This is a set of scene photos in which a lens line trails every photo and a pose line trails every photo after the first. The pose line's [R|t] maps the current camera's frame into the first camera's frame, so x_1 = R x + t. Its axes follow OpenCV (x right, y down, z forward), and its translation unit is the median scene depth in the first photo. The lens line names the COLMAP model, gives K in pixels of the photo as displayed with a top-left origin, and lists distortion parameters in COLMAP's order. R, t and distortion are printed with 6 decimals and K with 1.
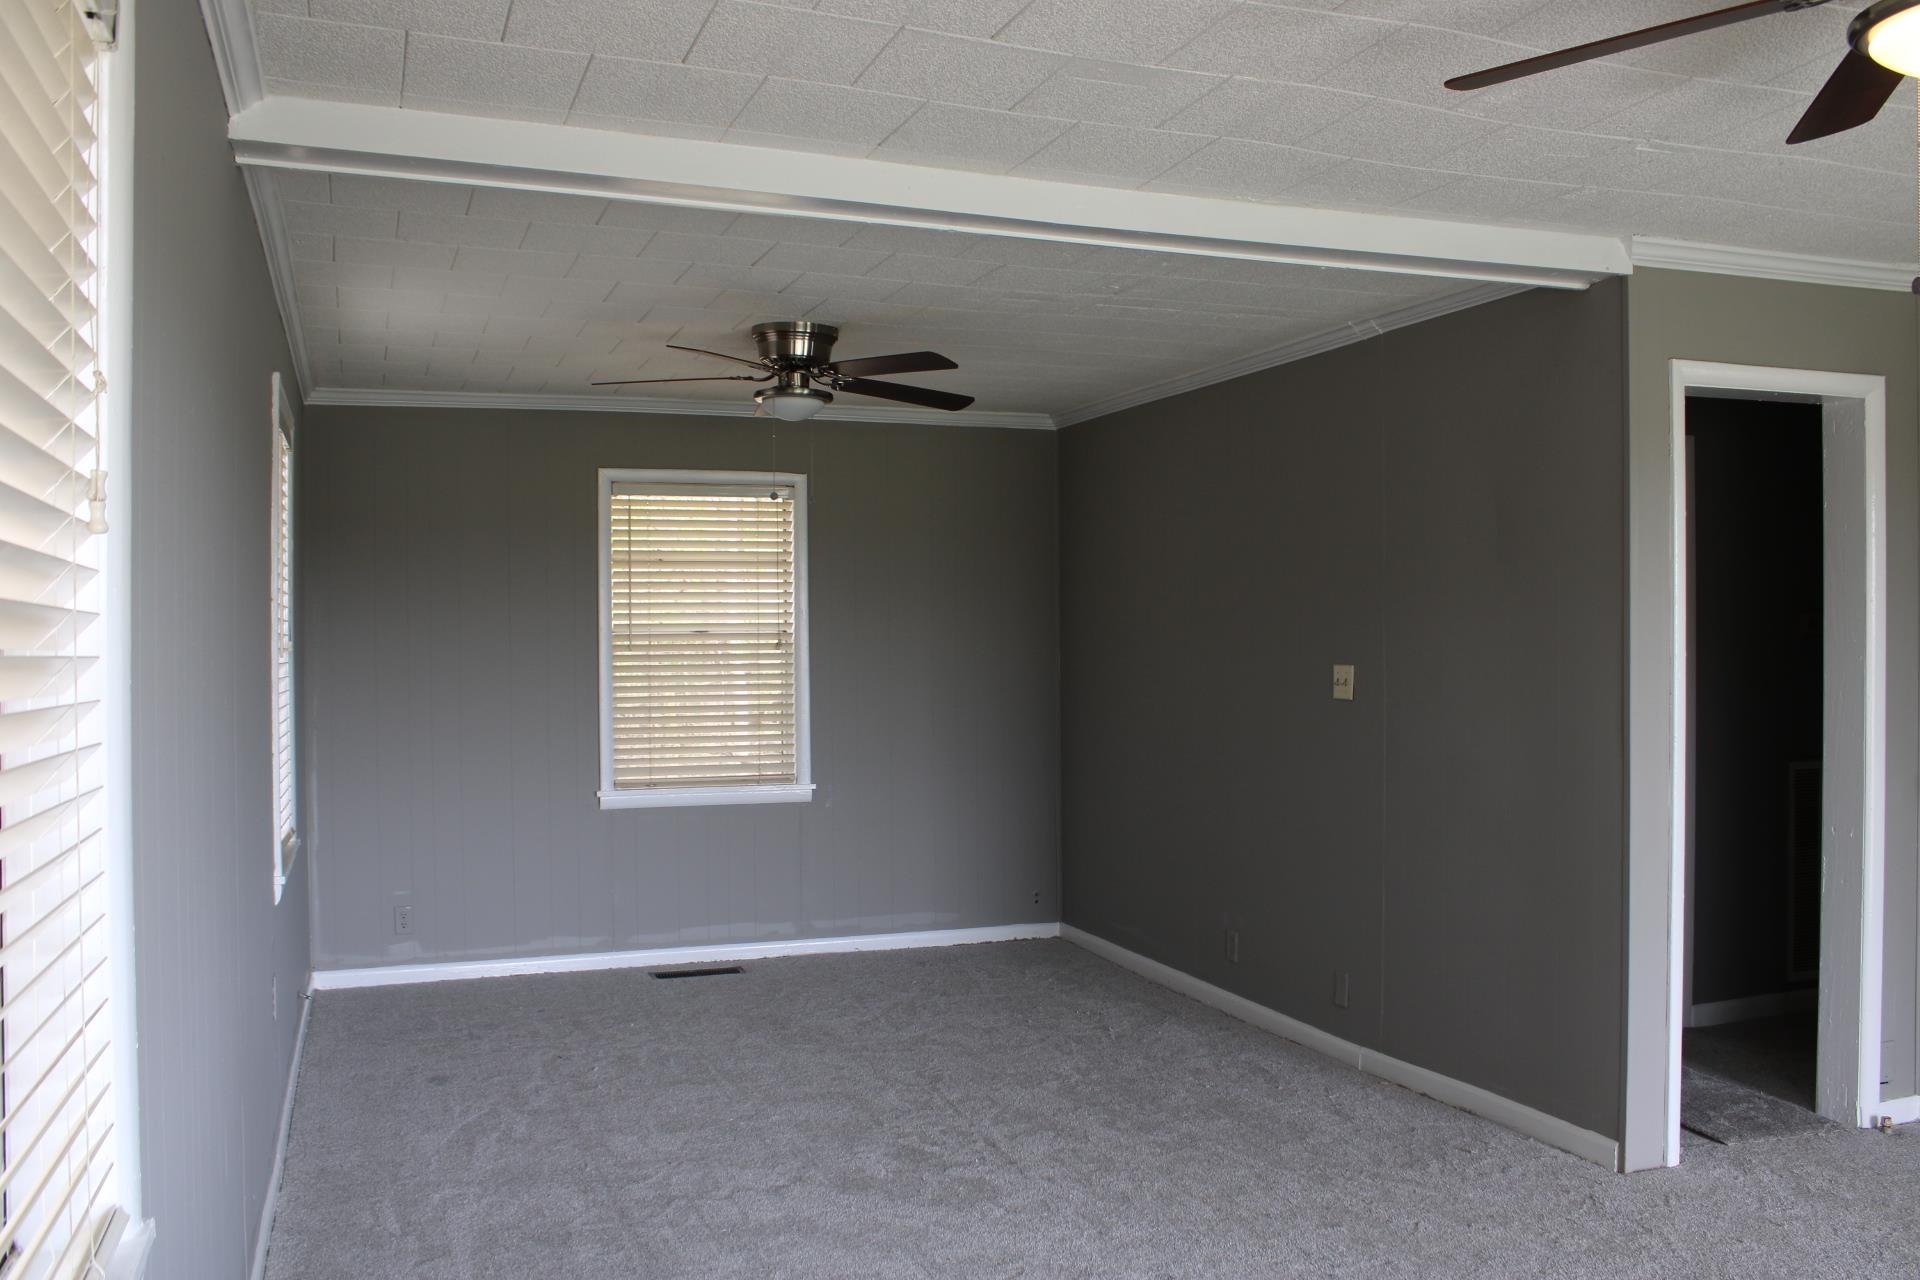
lens RADIAL K [[1612.8, 0, 968.9], [0, 1612.8, 658.0], [0, 0, 1]] dist [-0.153384, 0.128723]
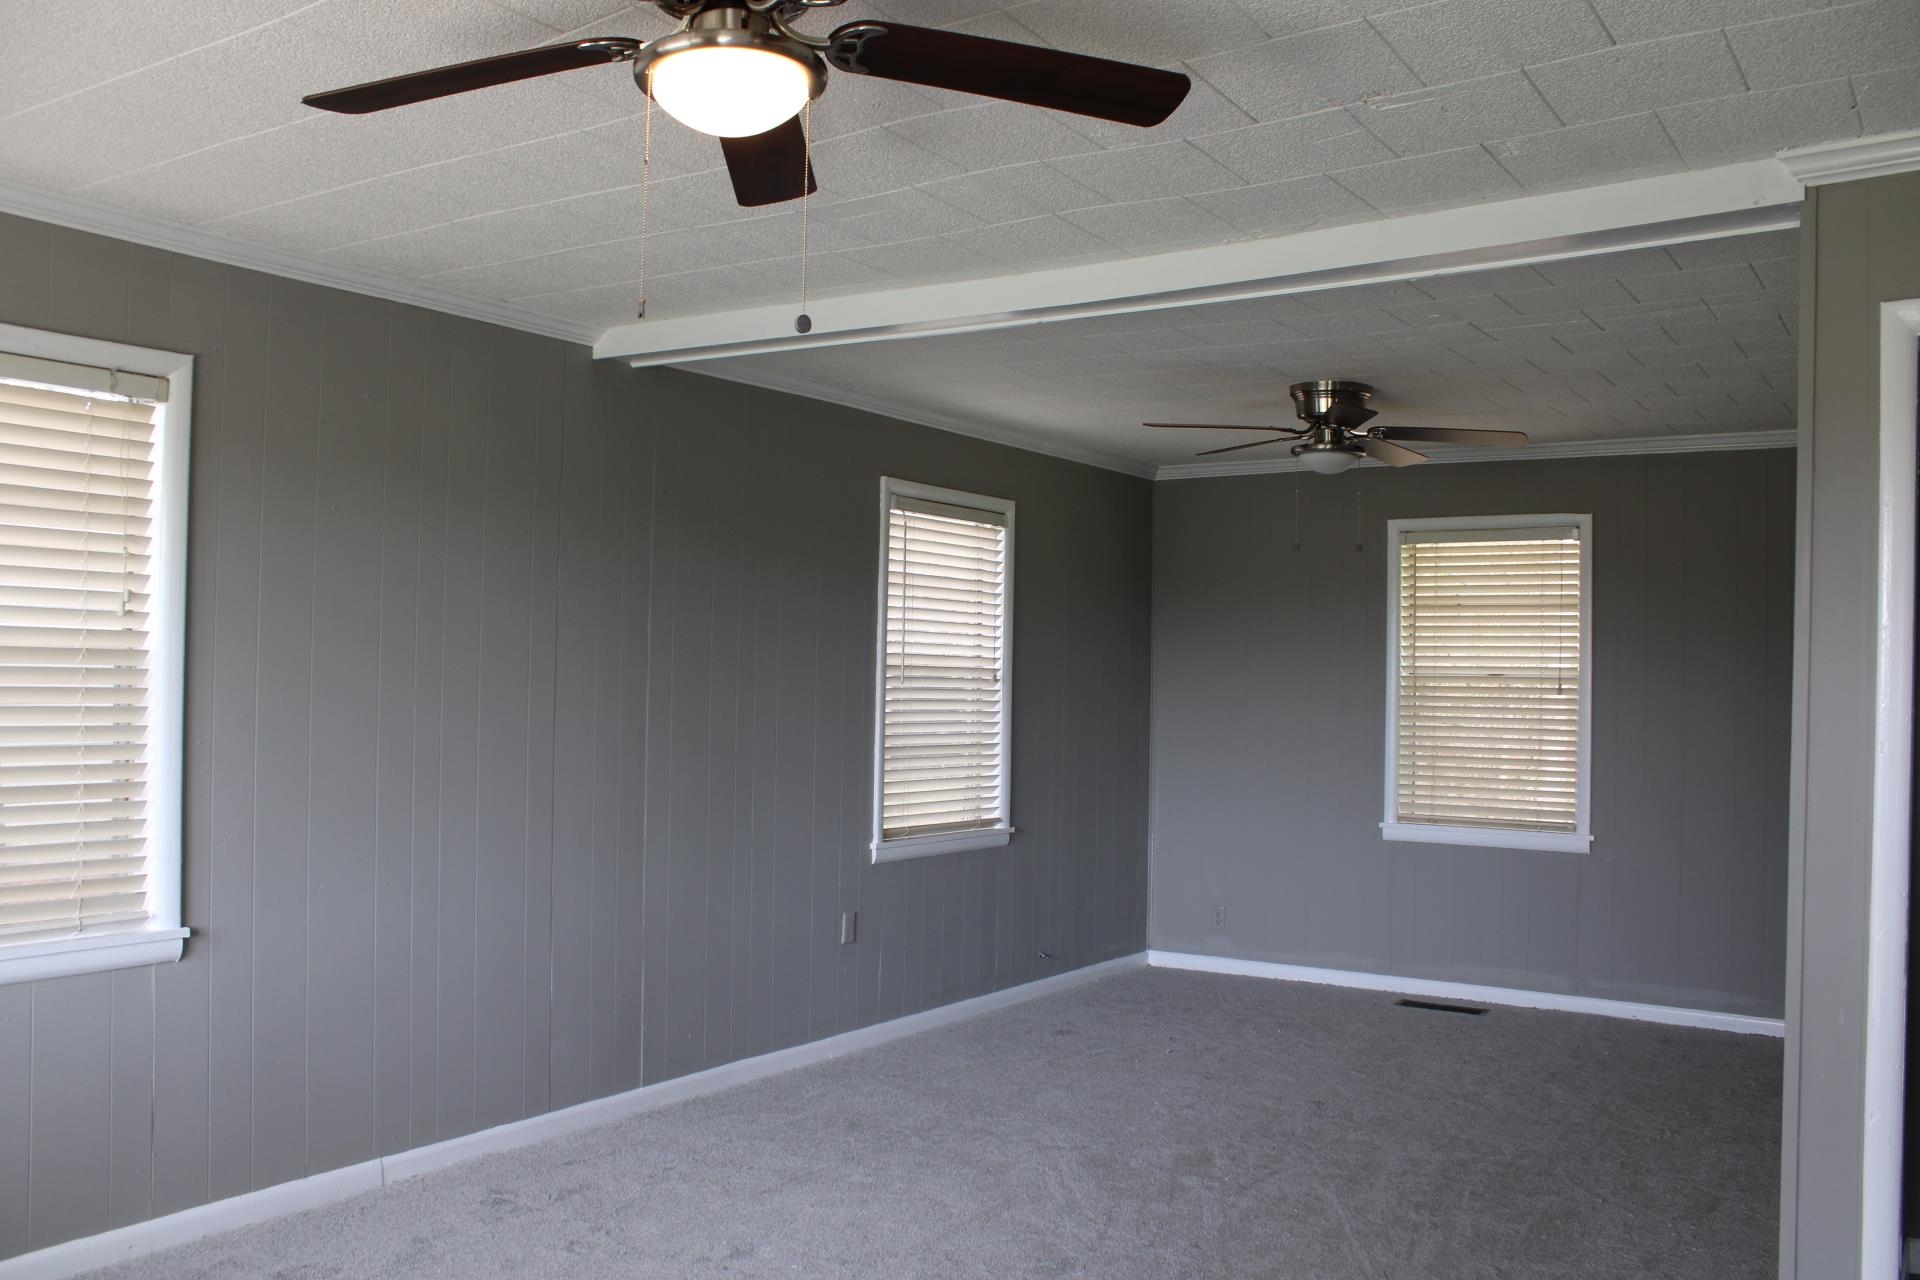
lens RADIAL K [[1612.8, 0, 965.7], [0, 1612.8, 646.7], [0, 0, 1]] dist [-0.153384, 0.128723]
pose [[0.572867, 0.001019, -0.819648, 0.510568], [-0.029159, 0.999392, -0.019137, -0.005726], [0.819129, 0.034863, 0.572548, 0.169520]]
